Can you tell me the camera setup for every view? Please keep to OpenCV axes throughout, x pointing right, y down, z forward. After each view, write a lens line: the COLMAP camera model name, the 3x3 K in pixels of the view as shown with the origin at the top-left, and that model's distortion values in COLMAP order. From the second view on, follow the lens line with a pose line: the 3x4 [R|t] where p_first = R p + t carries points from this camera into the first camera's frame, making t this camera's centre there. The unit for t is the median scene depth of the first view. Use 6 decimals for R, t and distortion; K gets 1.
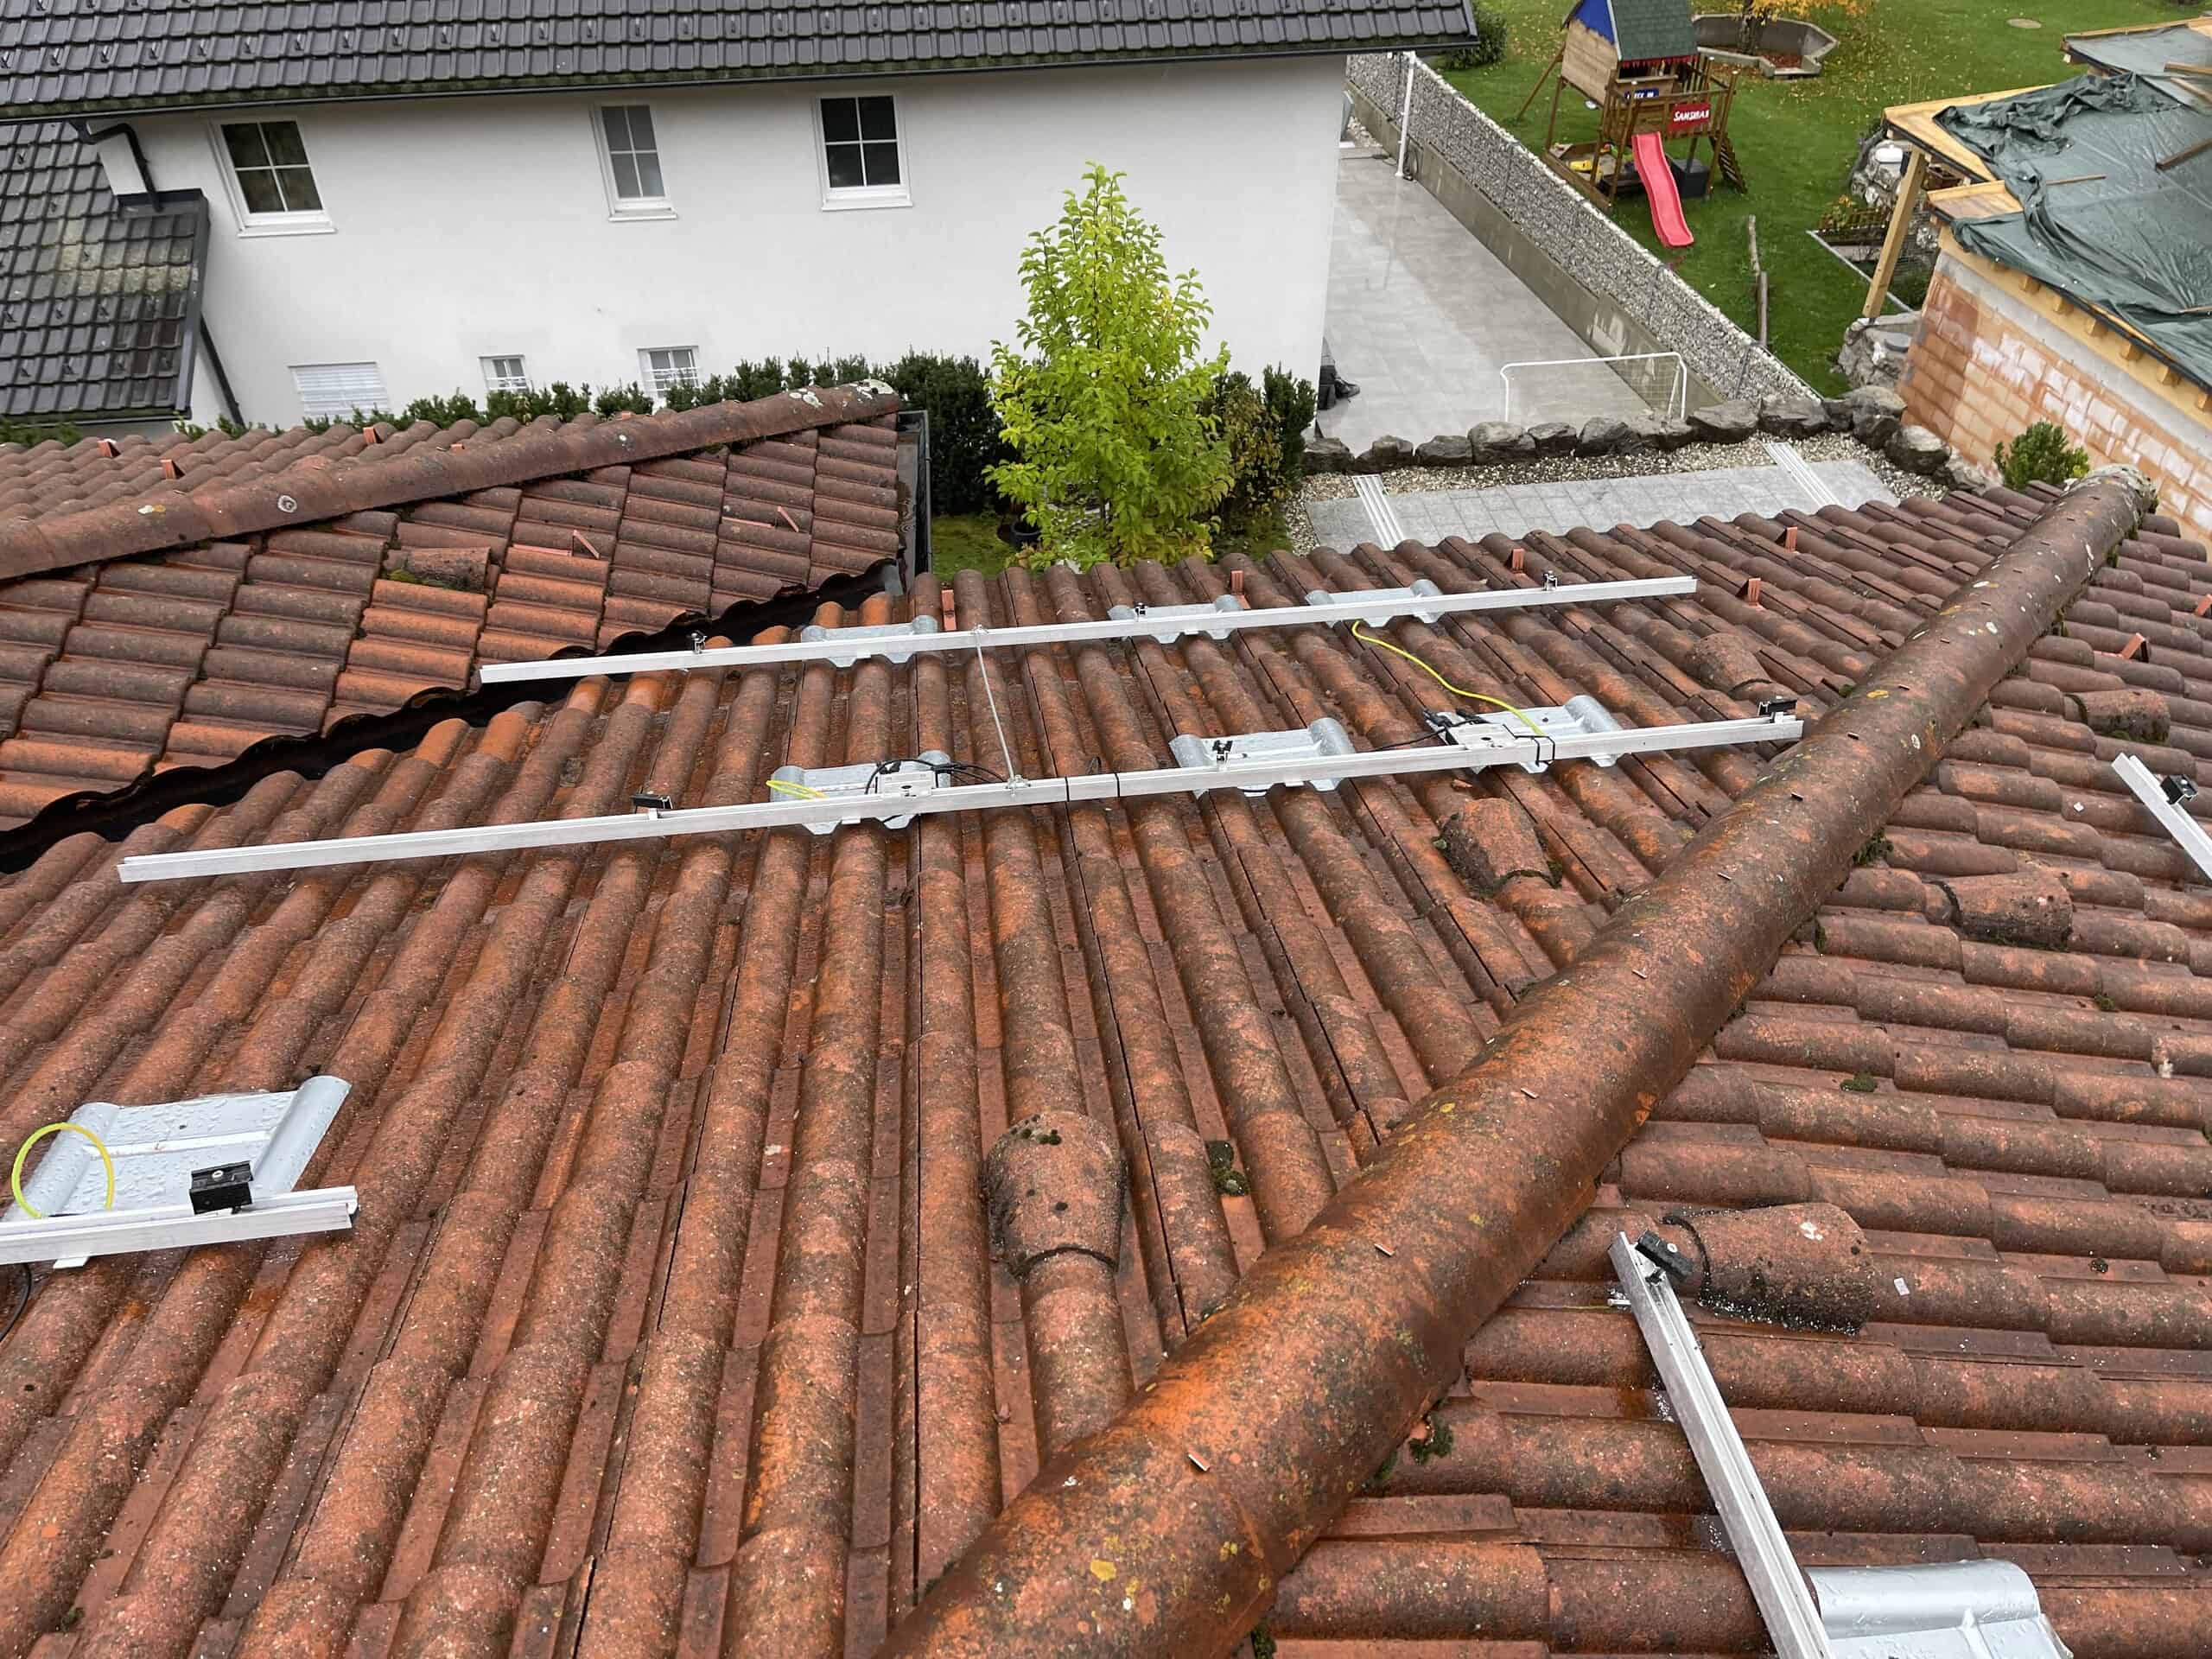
lens RADIAL K [[1608.6, 0, 1106.0], [0, 1608.6, 829.5], [0, 0, 1]] dist [0.064861, -0.104145]
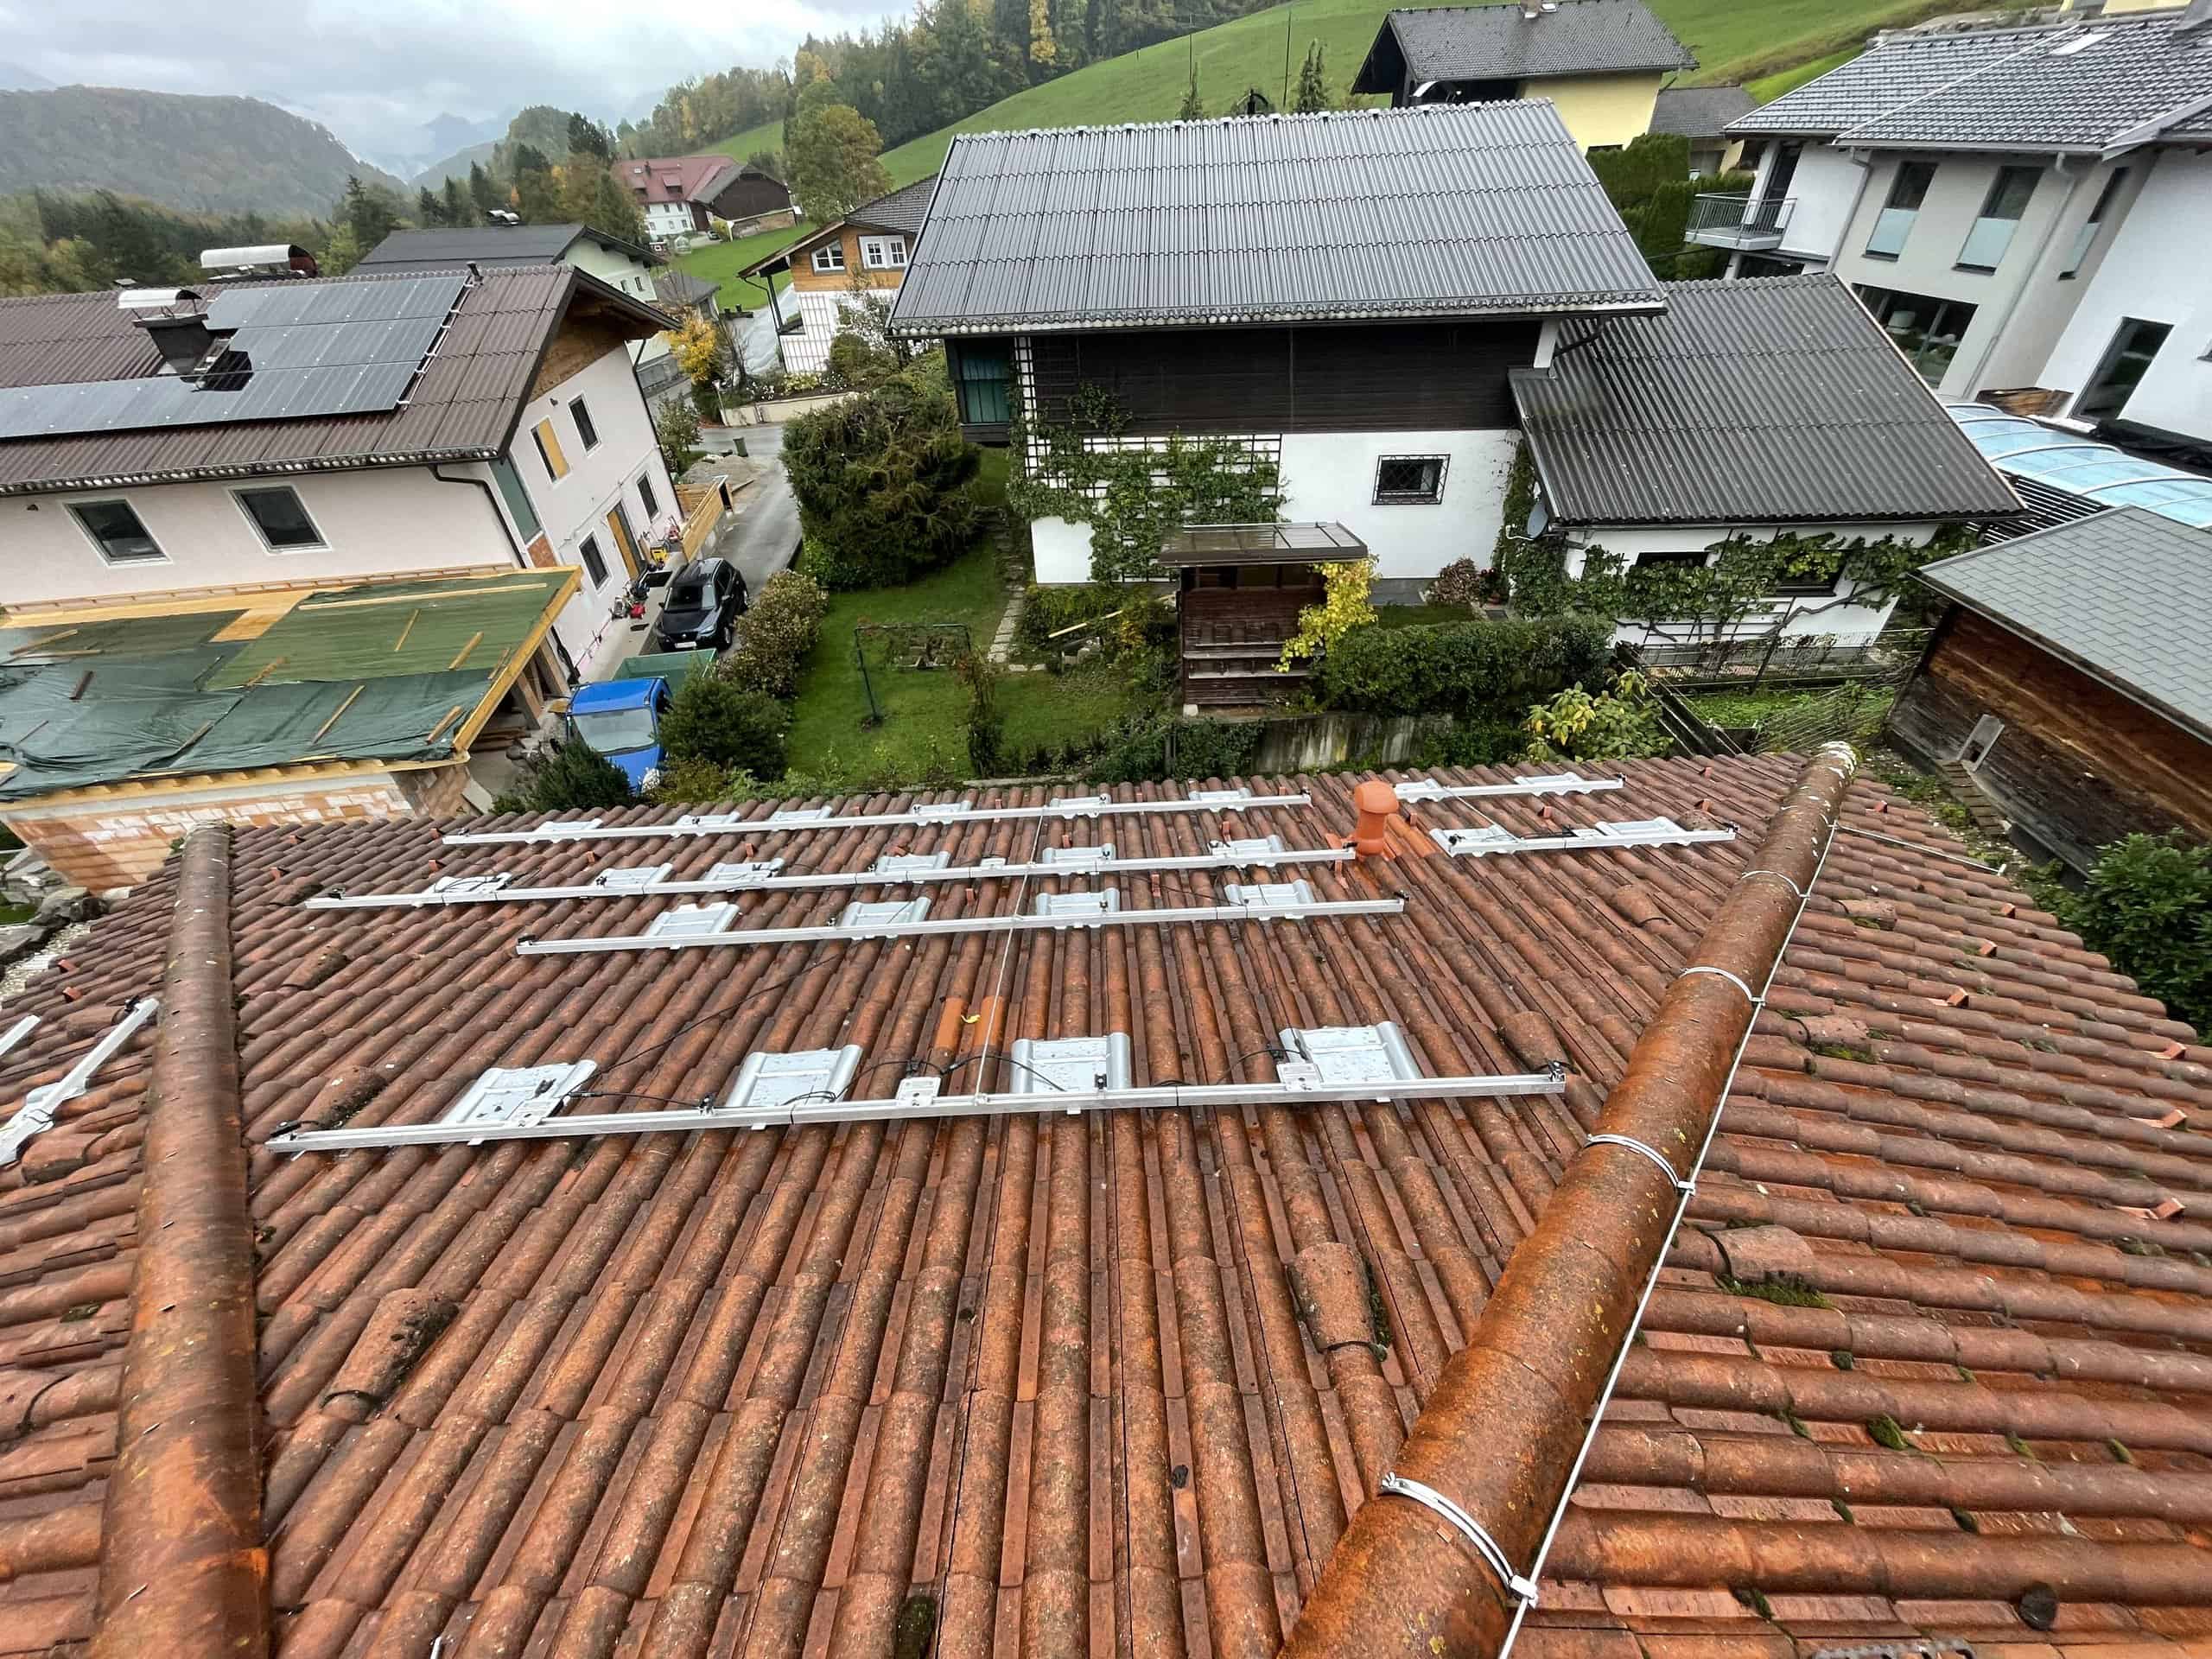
lens RADIAL K [[879.0, 0, 1106.0], [0, 879.0, 829.5], [0, 0, 1]] dist [0.000555, -0.002684]
pose [[0.083069, -0.608708, 0.789033, -0.167300], [0.692498, 0.604627, 0.393540, 0.166441], [-0.716622, 0.513712, 0.471755, -0.387410]]
